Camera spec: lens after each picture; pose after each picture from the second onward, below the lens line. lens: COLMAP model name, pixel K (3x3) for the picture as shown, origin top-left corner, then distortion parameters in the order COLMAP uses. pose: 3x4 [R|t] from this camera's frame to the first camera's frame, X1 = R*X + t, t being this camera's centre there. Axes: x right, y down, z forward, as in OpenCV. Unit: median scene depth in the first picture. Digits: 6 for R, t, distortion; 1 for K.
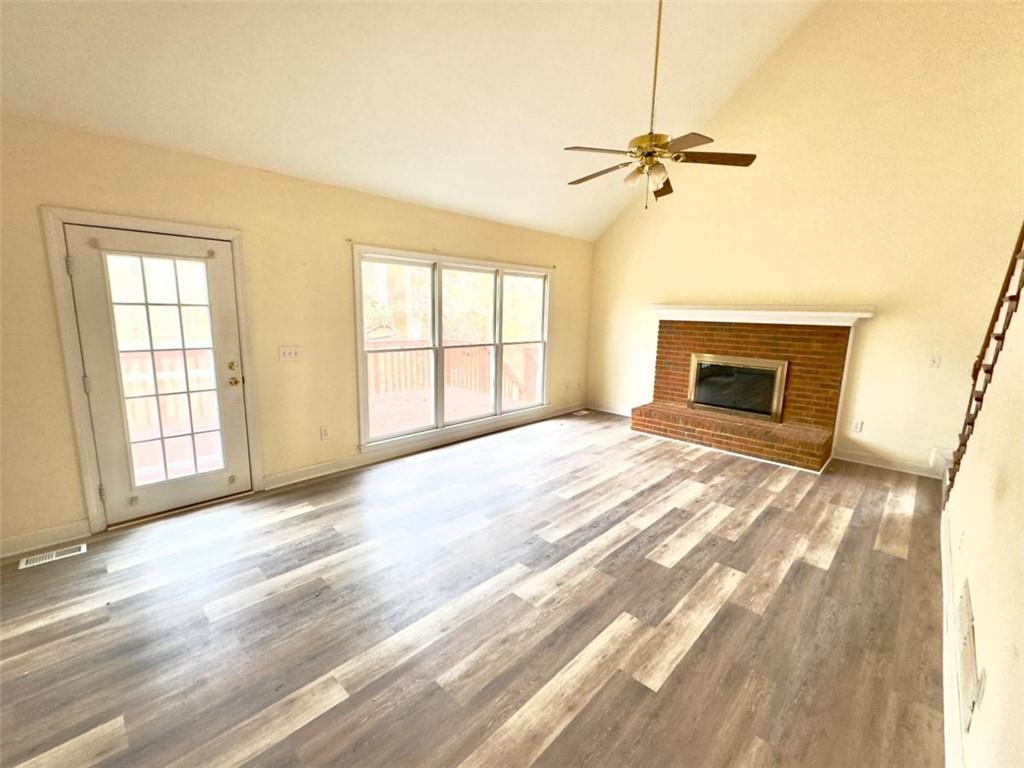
lens RADIAL K [[447.3, 0, 512.0], [0, 447.3, 384.0], [0, 0, 1]] dist [0.011482, -0.007662]
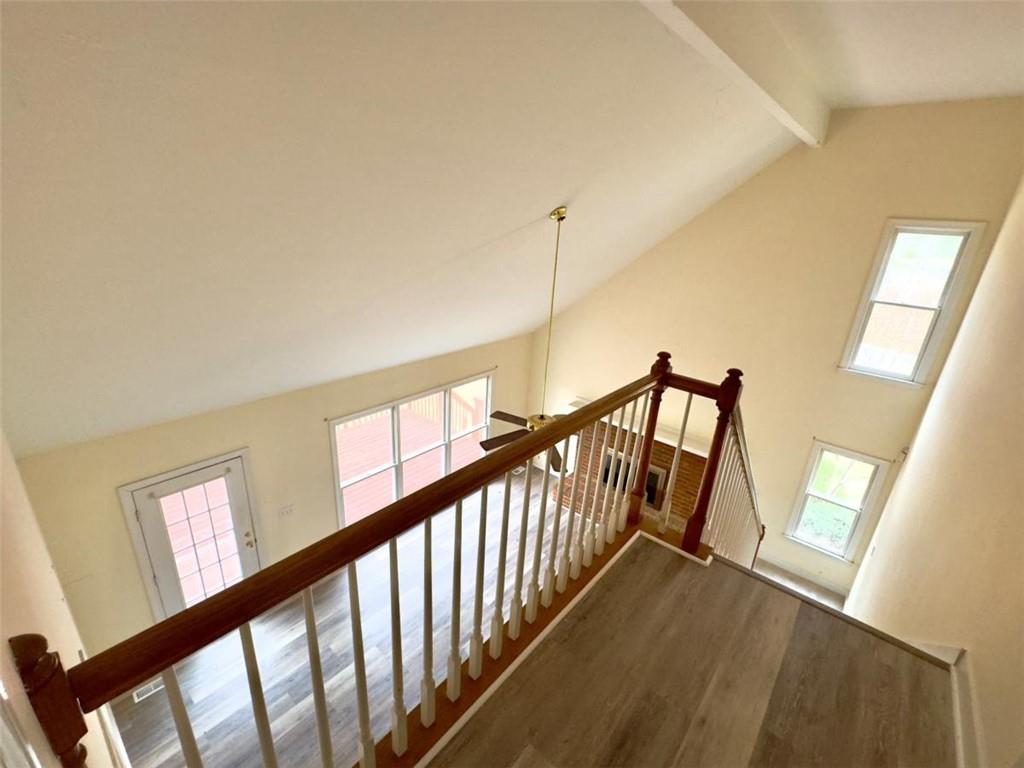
lens RADIAL K [[458.1, 0, 512.0], [0, 458.1, 384.0], [0, 0, 1]] dist [-0.002016, -0.000484]
pose [[0.997085, 0.014437, 0.074919, 0.062833], [-0.028671, 0.980867, 0.192556, -0.620709], [-0.070705, -0.194143, 0.978422, -0.277836]]
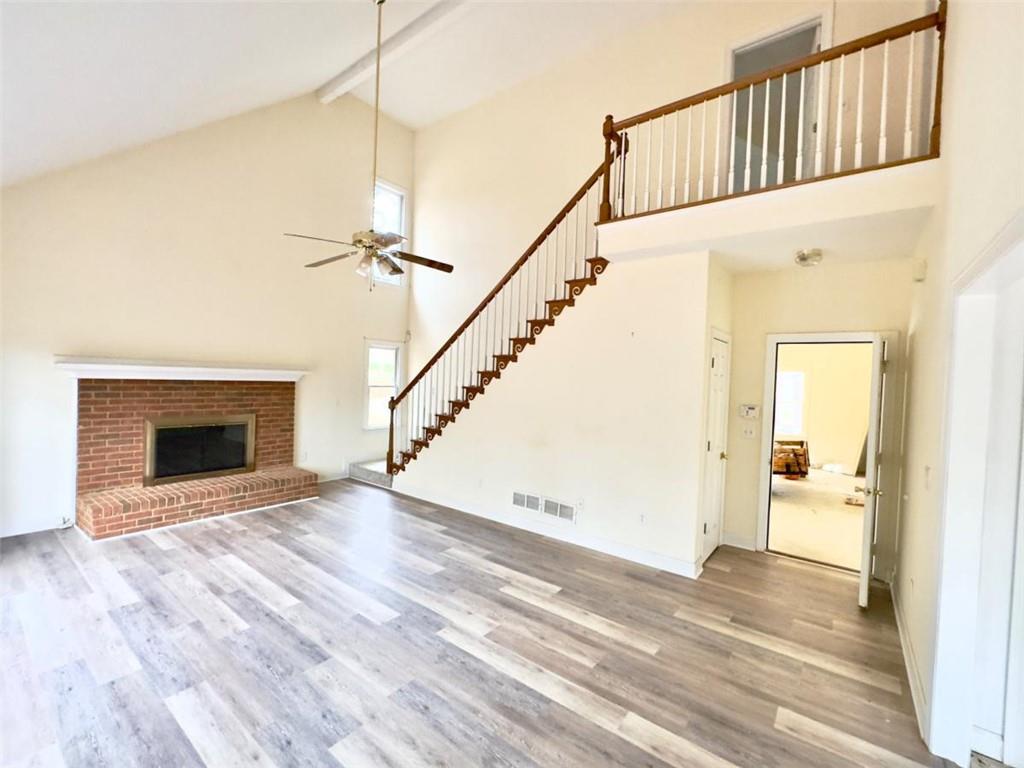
lens RADIAL K [[447.3, 0, 512.0], [0, 447.3, 384.0], [0, 0, 1]] dist [0.011482, -0.007662]
pose [[-0.109809, -0.041515, 0.993085, -0.613723], [0.129123, 0.990065, 0.055667, -0.116549], [-0.985530, 0.134343, -0.103358, 0.543681]]
